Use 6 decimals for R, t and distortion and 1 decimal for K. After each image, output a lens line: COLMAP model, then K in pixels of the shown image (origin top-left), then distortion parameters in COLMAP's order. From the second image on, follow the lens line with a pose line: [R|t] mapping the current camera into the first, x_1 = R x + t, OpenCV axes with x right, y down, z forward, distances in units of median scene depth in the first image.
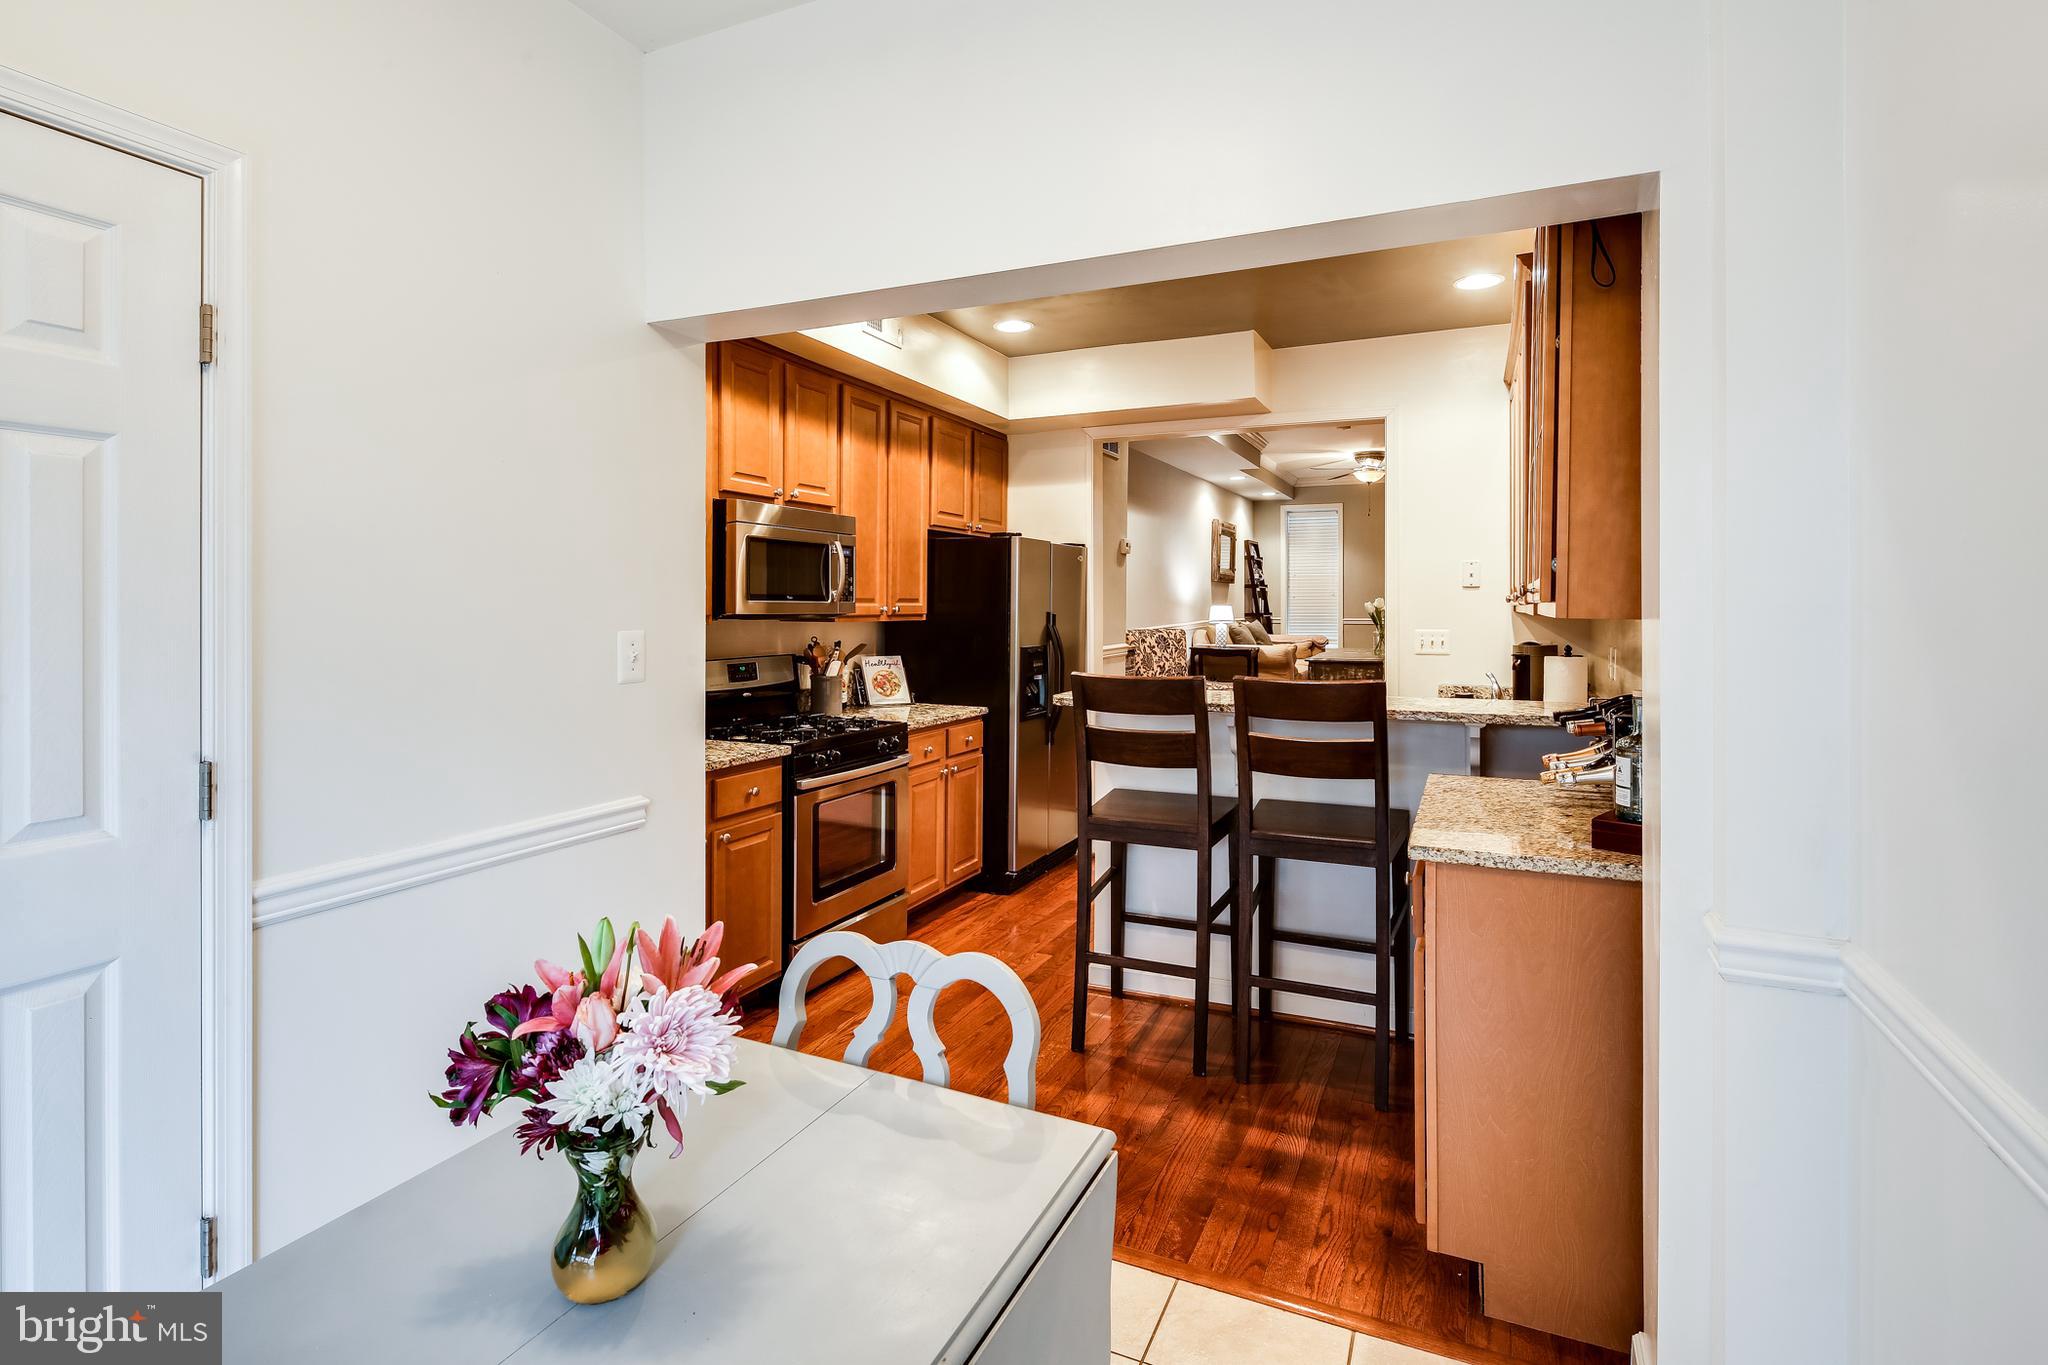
lens RADIAL K [[1000.6, 0, 1019.9], [0, 1000.6, 613.0], [0, 0, 1]] dist [0.001390, -0.000402]
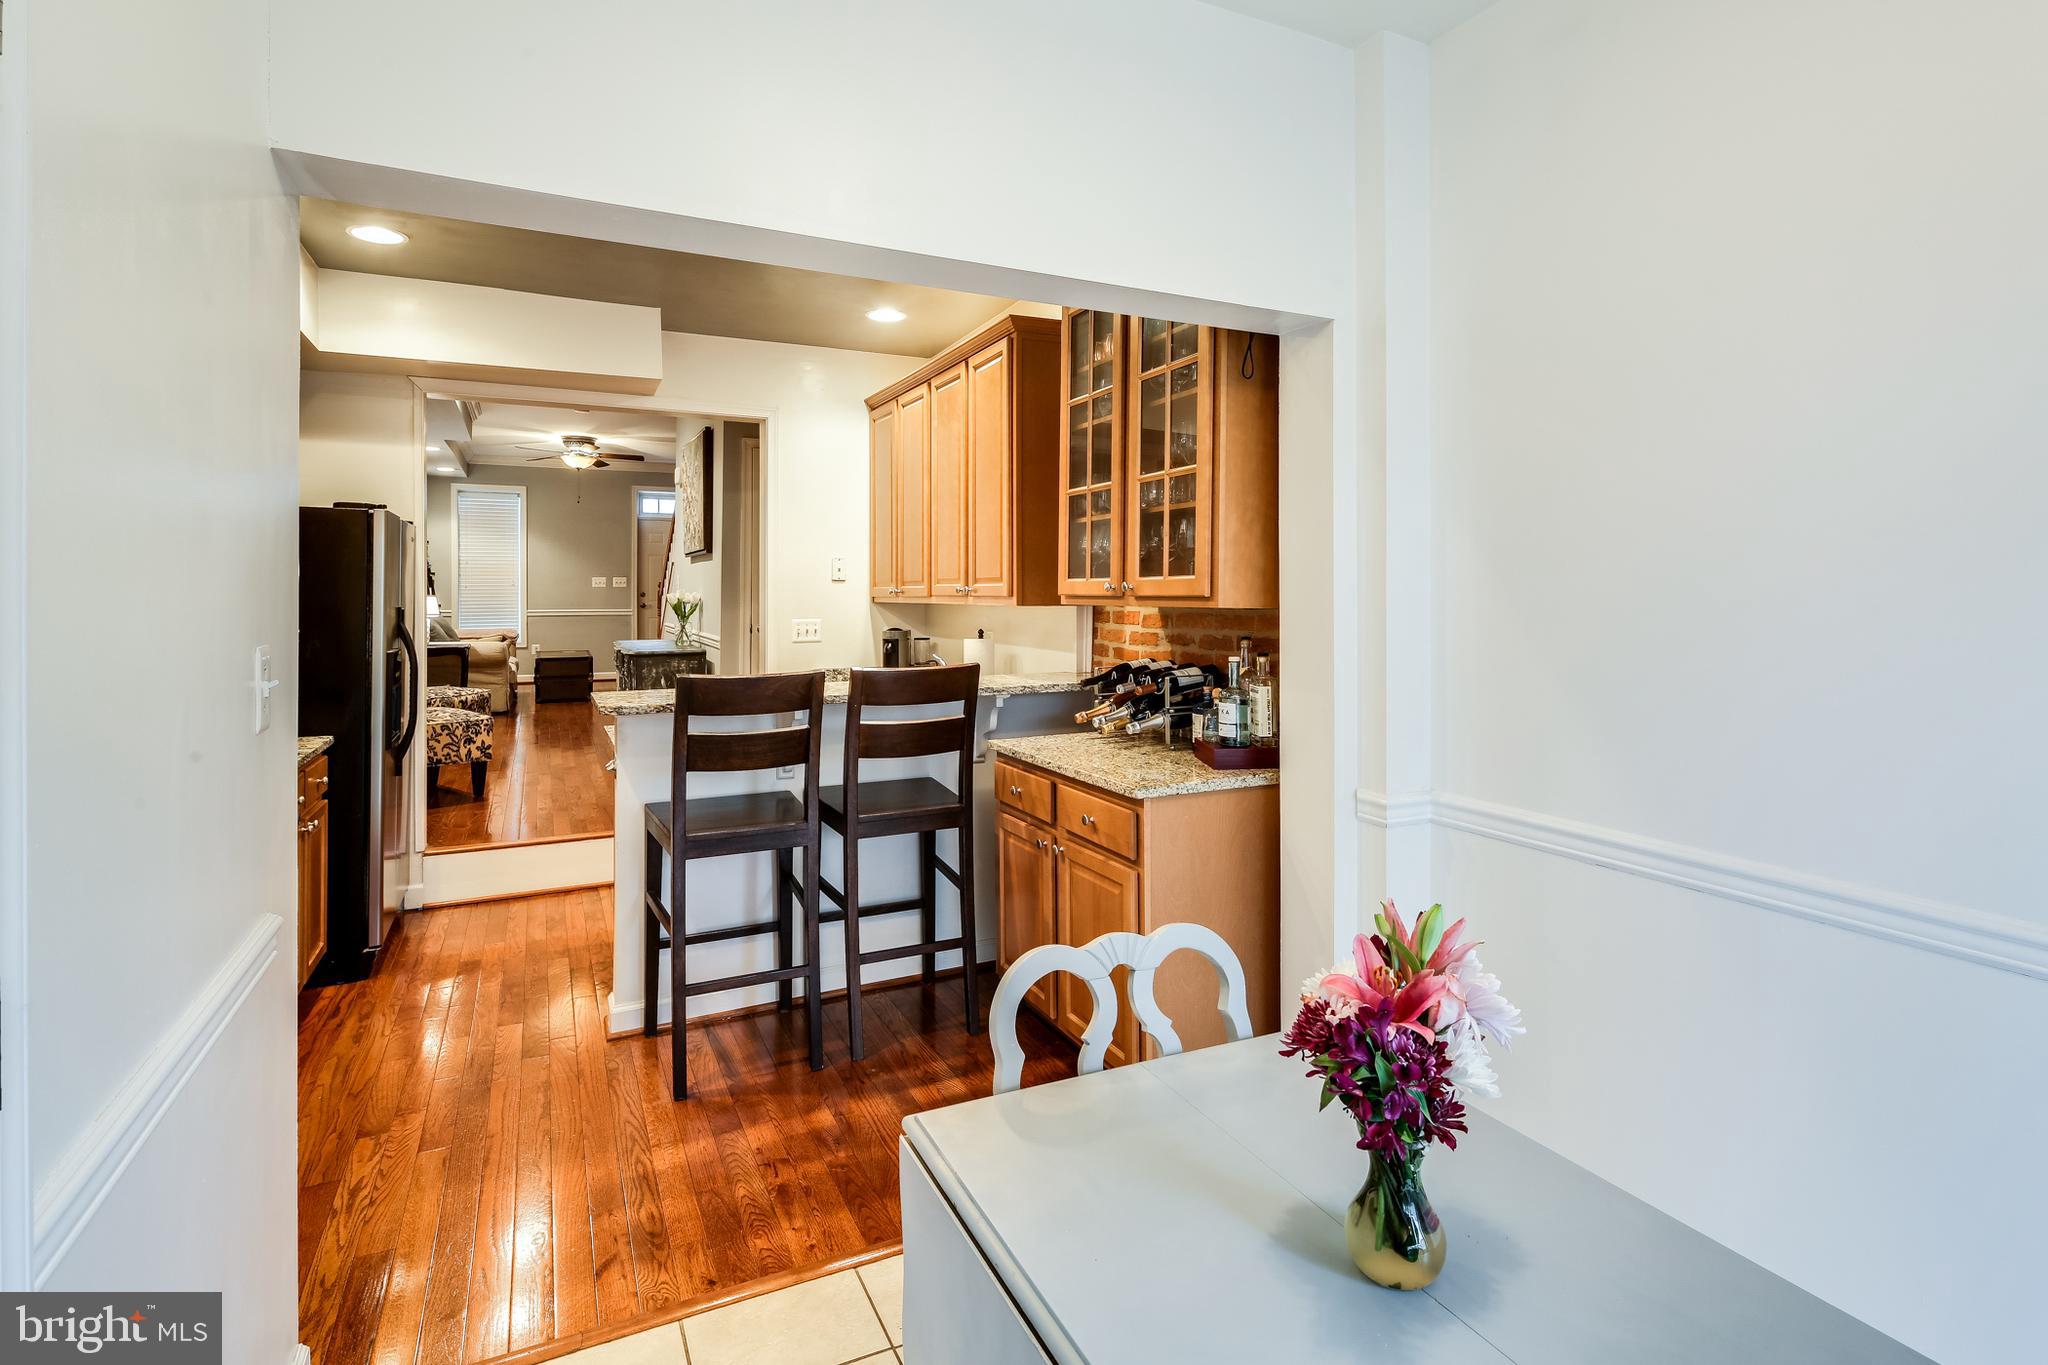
lens RADIAL K [[1005.1, 0, 1024.6], [0, 1005.1, 604.5], [0, 0, 1]] dist [0.000617, -0.000546]
pose [[0.630719, -0.008535, 0.775965, -0.434547], [0.007171, 0.999961, 0.005170, -0.005341], [-0.775979, 0.002303, 0.630755, 0.193006]]
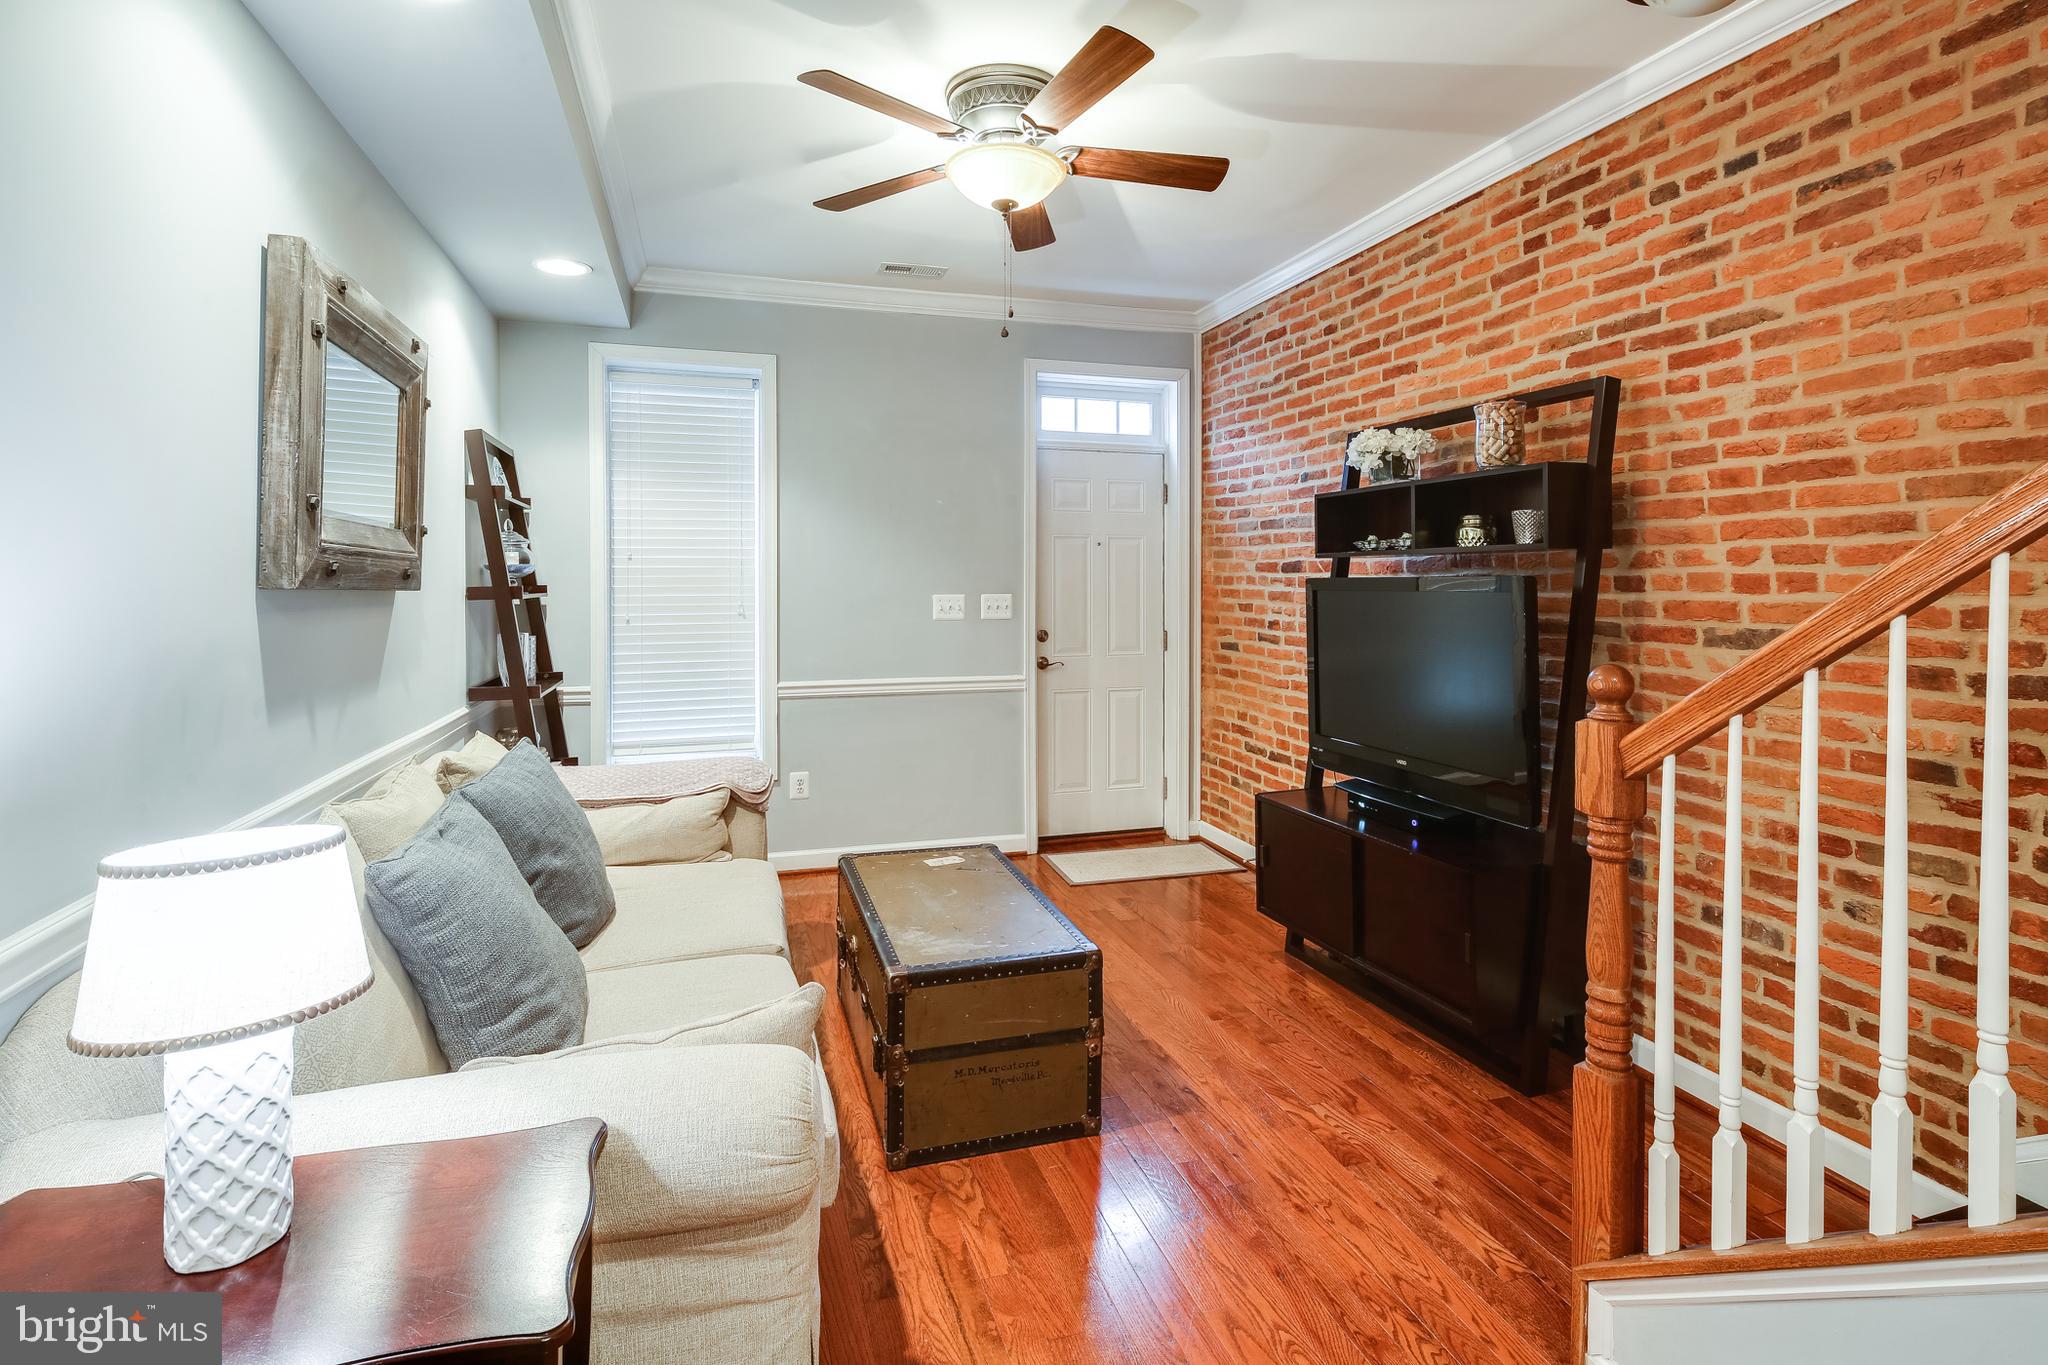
lens RADIAL K [[1000.6, 0, 1019.9], [0, 1000.6, 613.0], [0, 0, 1]] dist [0.001390, -0.000402]
pose [[0.745384, -0.019383, 0.666353, 0.591568], [0.006608, 0.999743, 0.021689, -0.102782], [-0.666602, -0.011764, 0.745321, 2.657496]]
